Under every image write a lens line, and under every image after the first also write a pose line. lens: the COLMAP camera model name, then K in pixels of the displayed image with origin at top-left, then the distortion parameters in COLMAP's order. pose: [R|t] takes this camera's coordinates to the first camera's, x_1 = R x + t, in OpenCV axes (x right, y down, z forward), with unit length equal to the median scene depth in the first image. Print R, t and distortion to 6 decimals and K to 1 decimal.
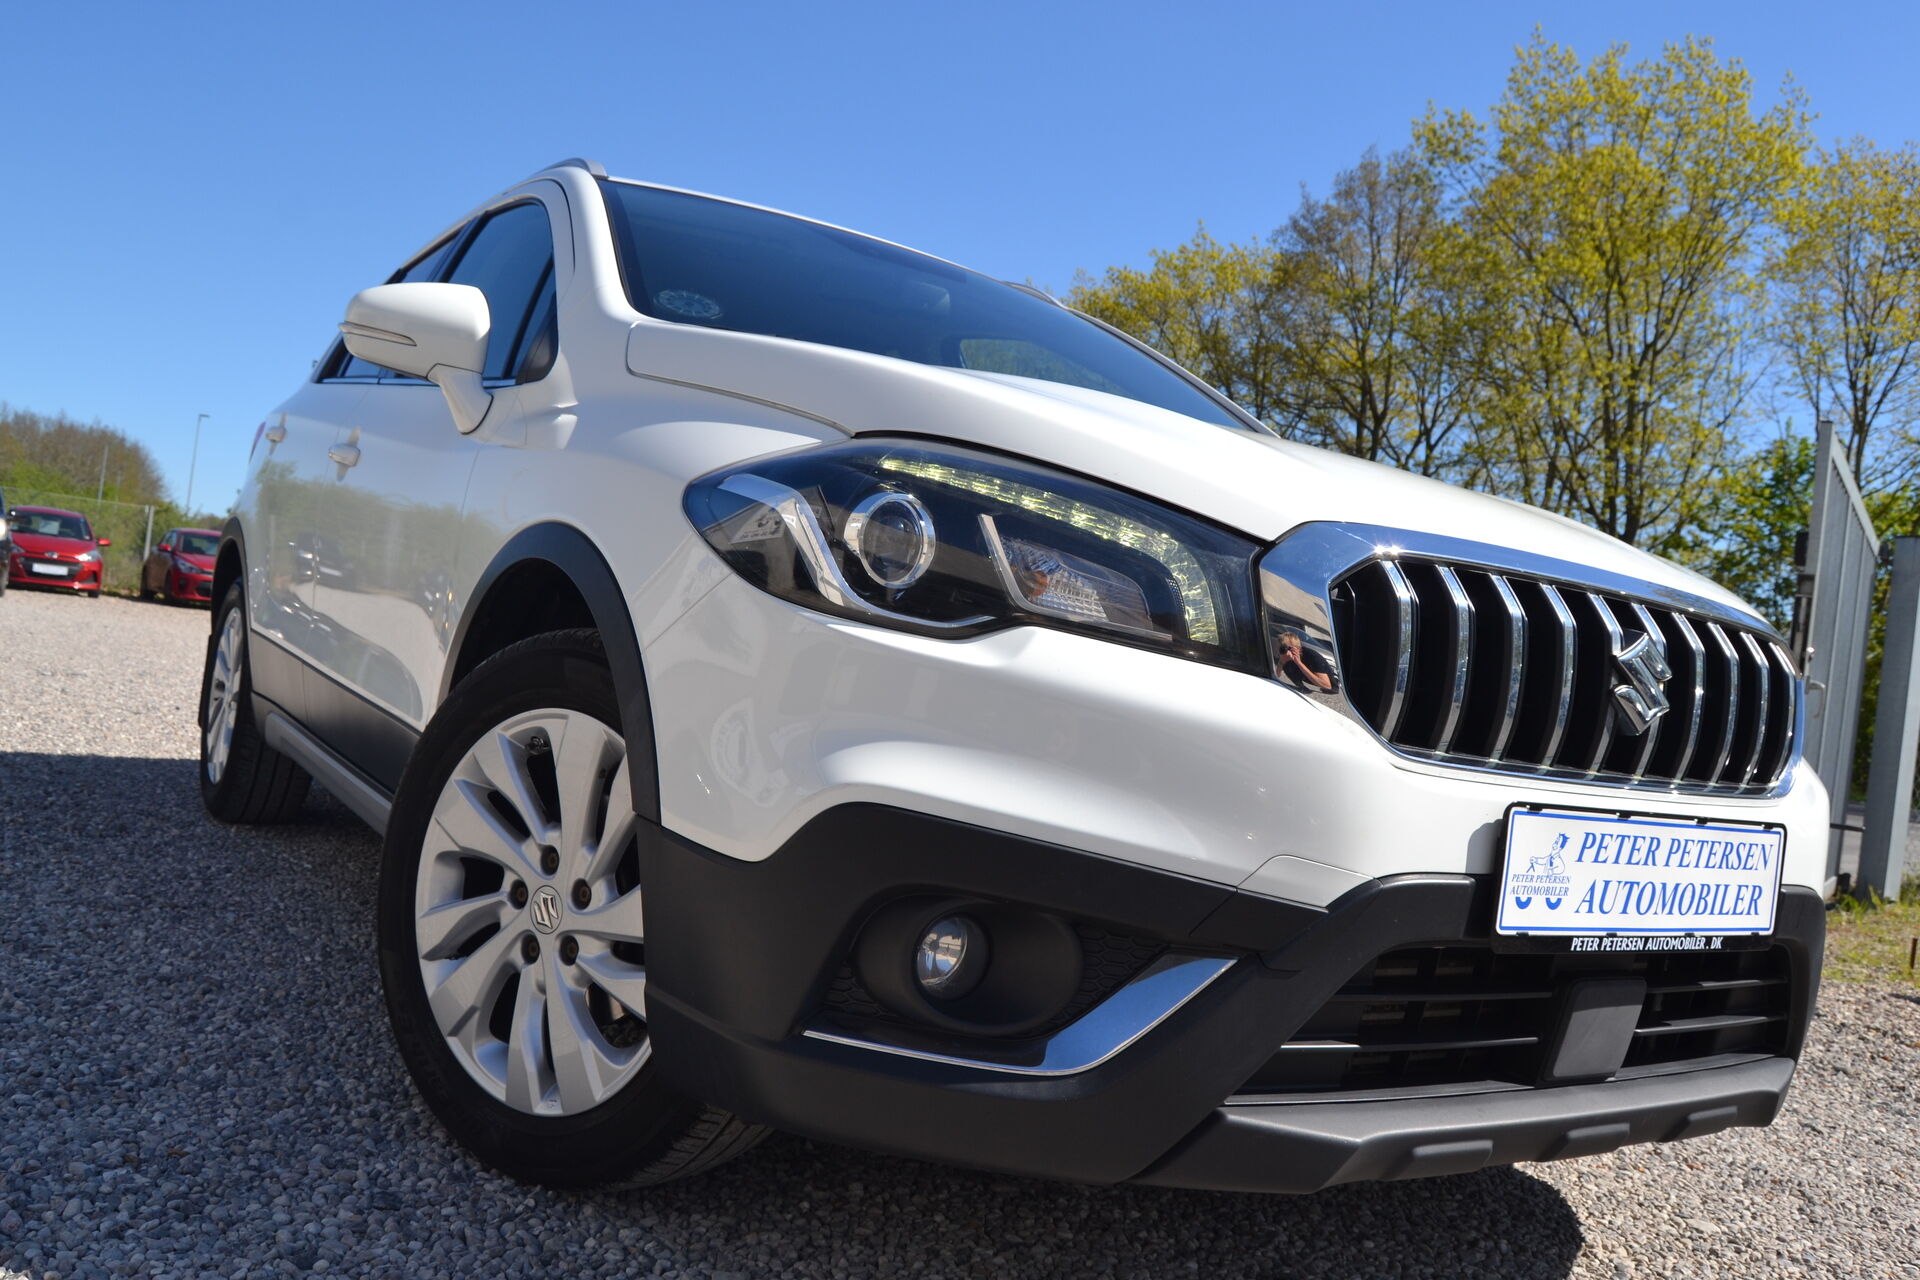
lens RADIAL K [[1563.3, 0, 957.5], [0, 1563.3, 667.8], [0, 0, 1]] dist [-0.090852, 0.005381]
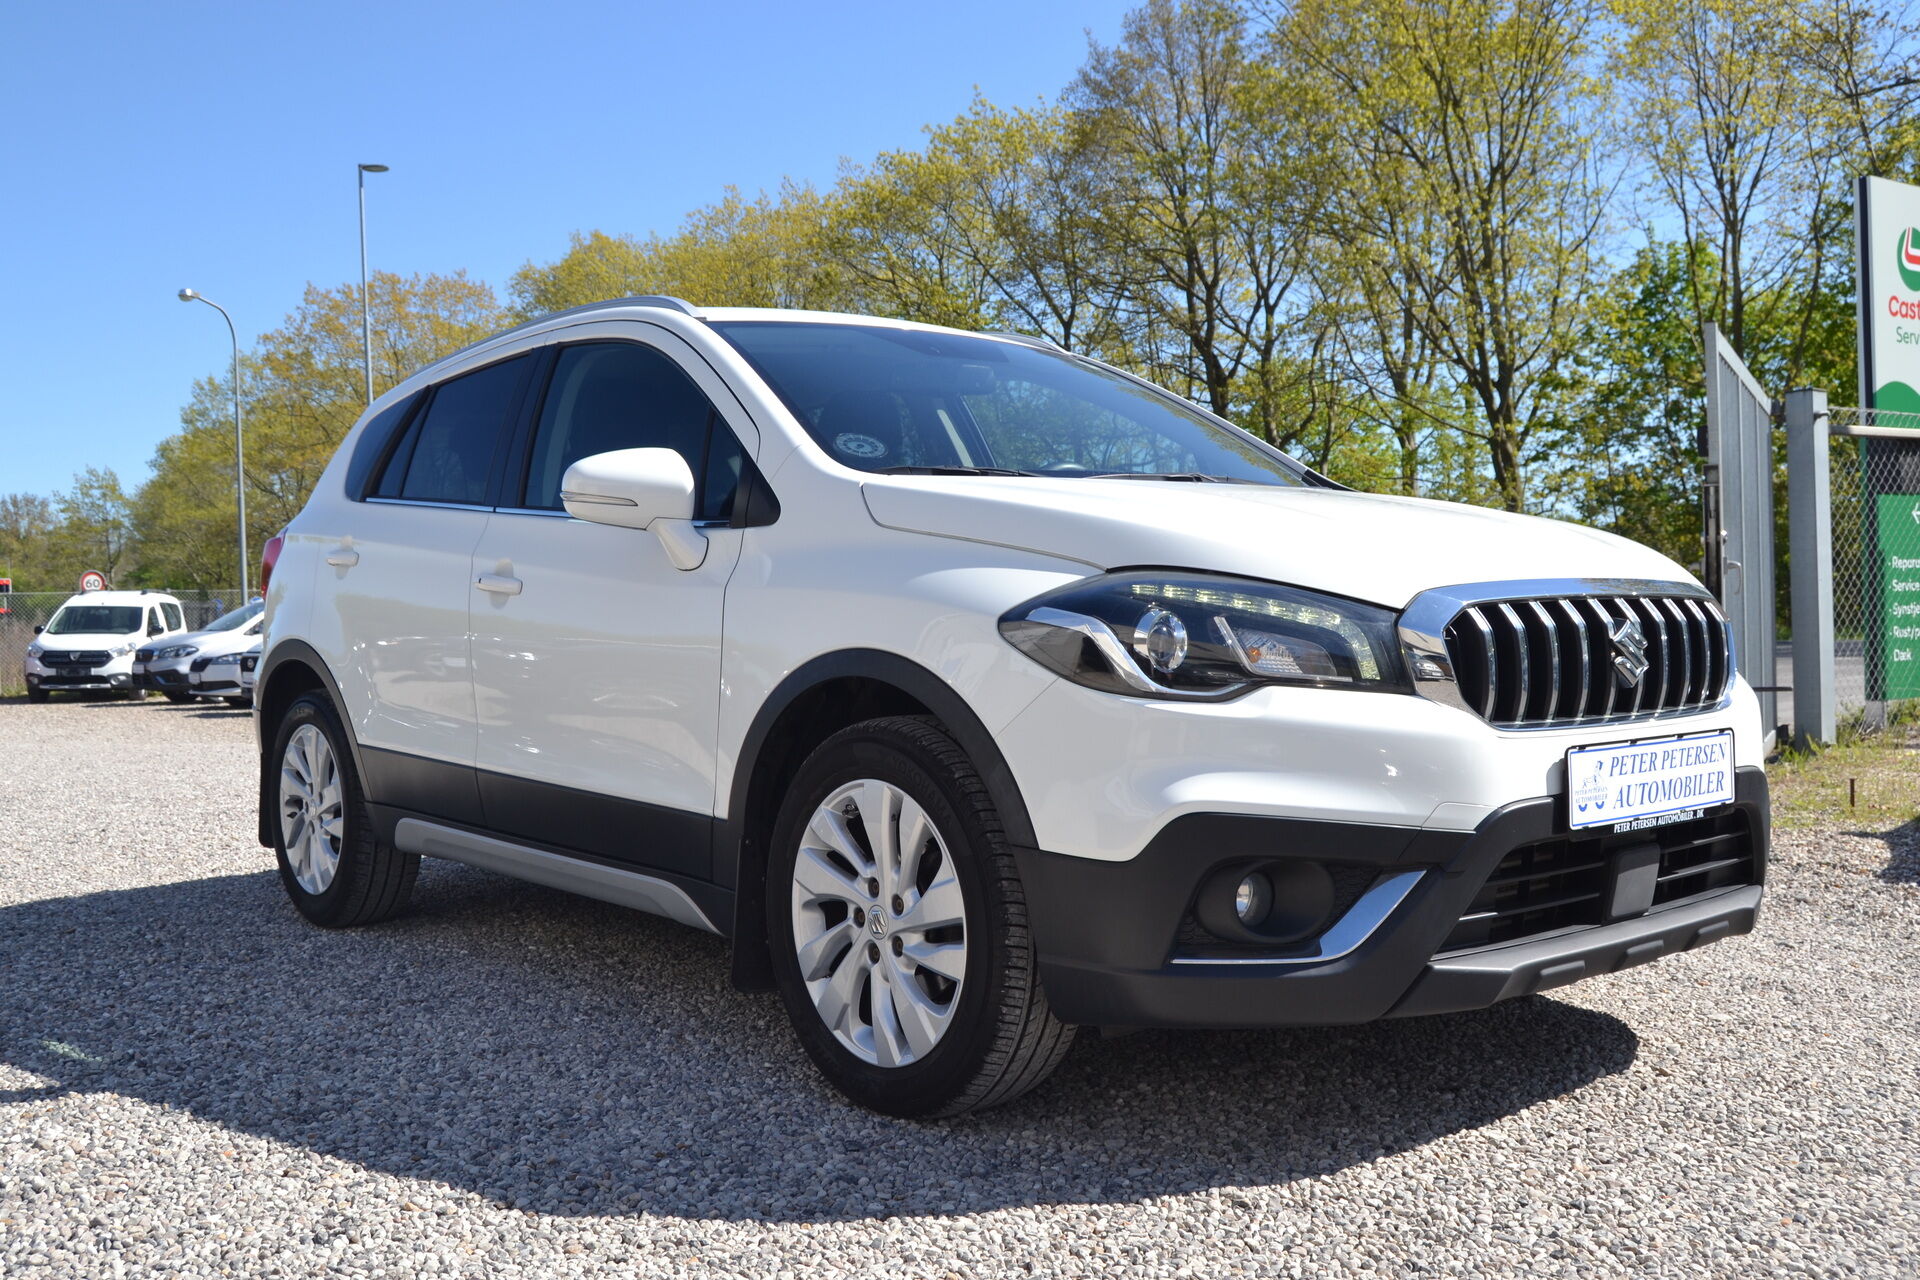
lens RADIAL K [[1866.1, 0, 960.0], [0, 1866.1, 640.0], [0, 0, 1]] dist [-0.073300, 0.026905]
pose [[0.981651, -0.151258, 0.116110, -0.385273], [0.149460, 0.988474, 0.024090, -0.134788], [-0.118415, -0.006294, 0.992944, -0.685579]]
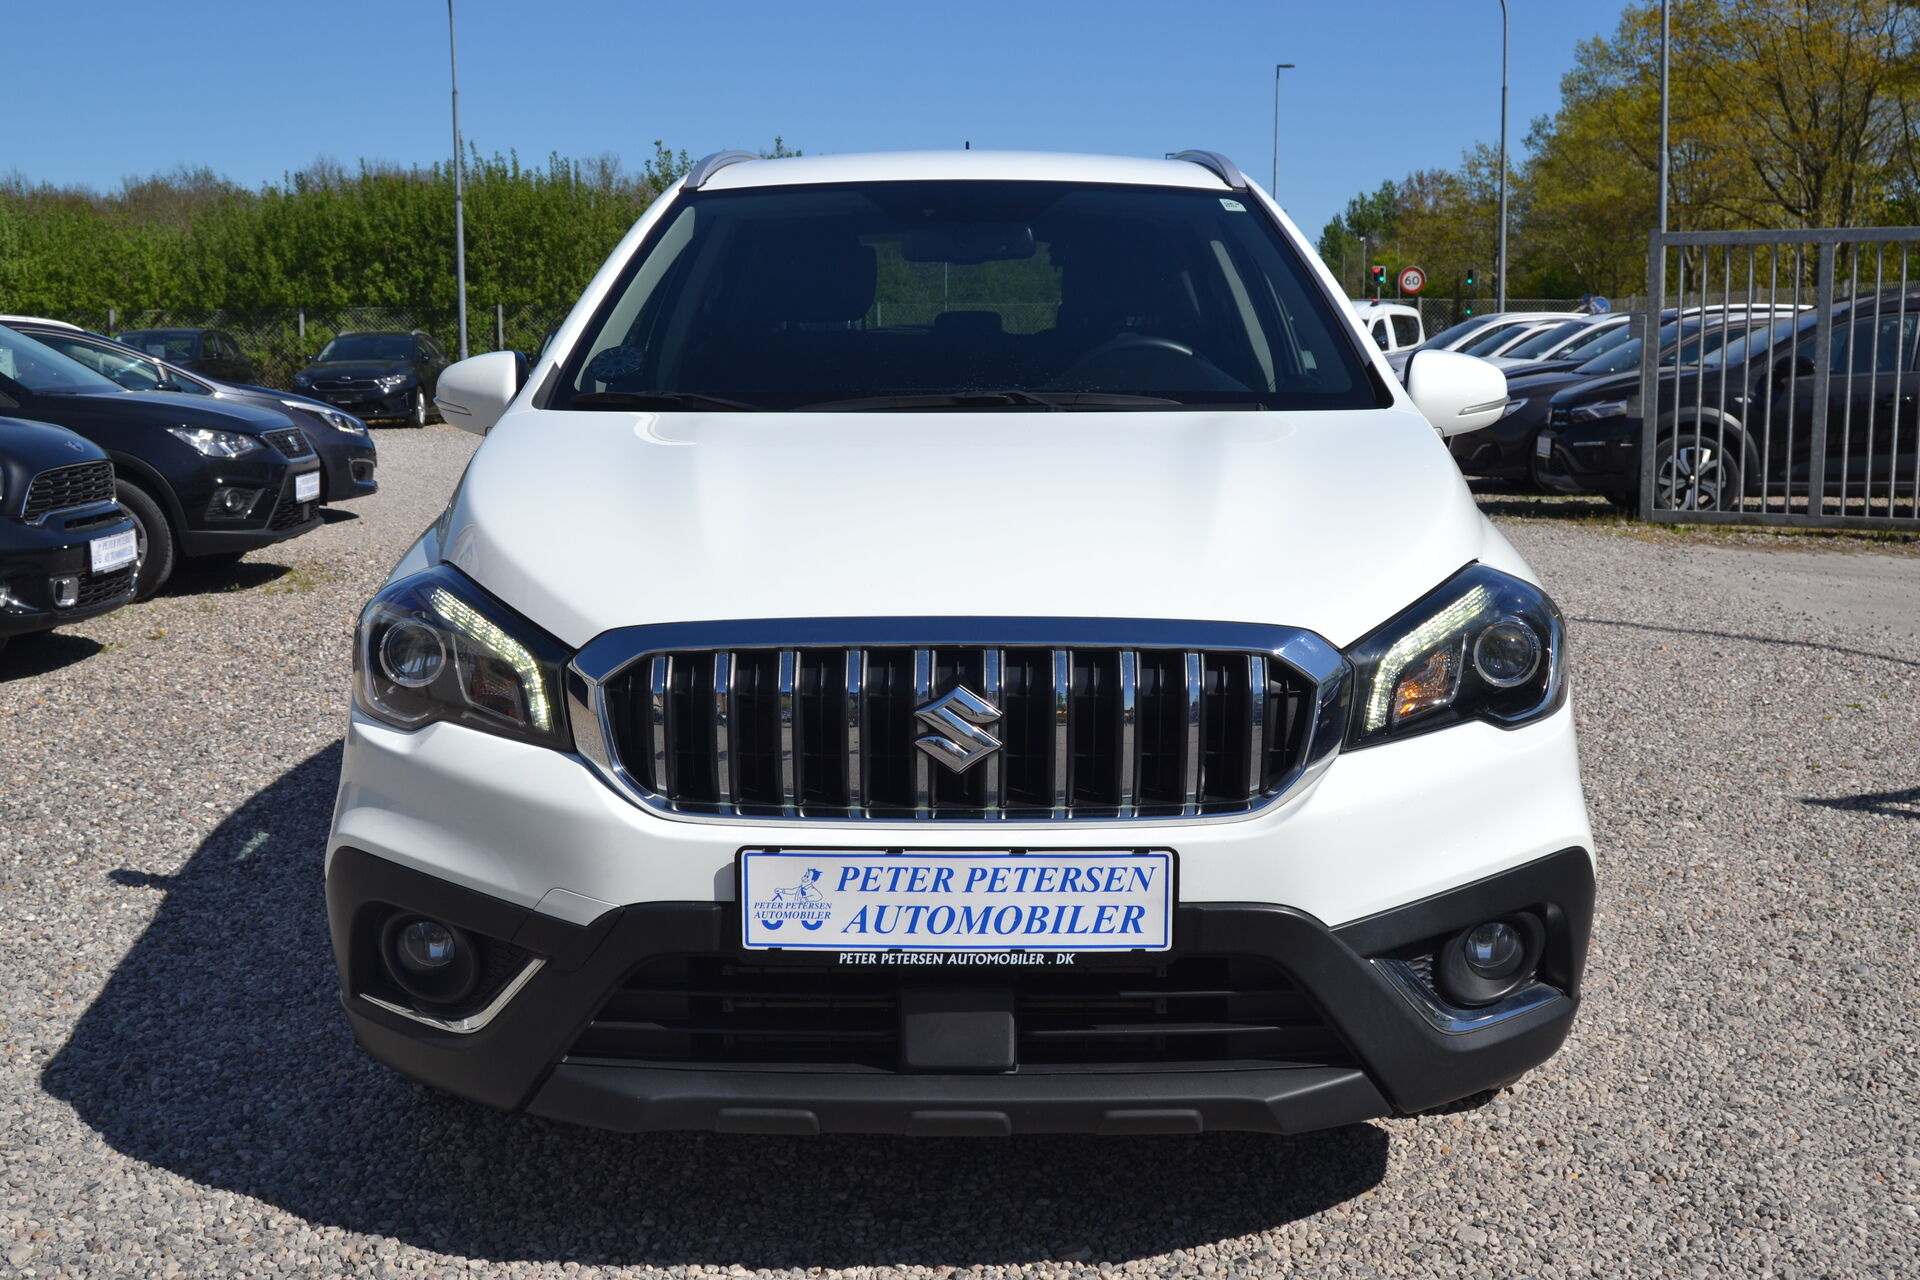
lens RADIAL K [[2191.0, 0, 1064.9], [0, 2191.0, 639.5], [0, 0, 1]] dist [-0.066189, 0.005186]
pose [[0.824795, -0.040613, -0.563971, 1.307203], [0.102035, 0.991733, 0.077807, -0.158304], [0.556149, -0.121719, 0.822121, -0.245488]]
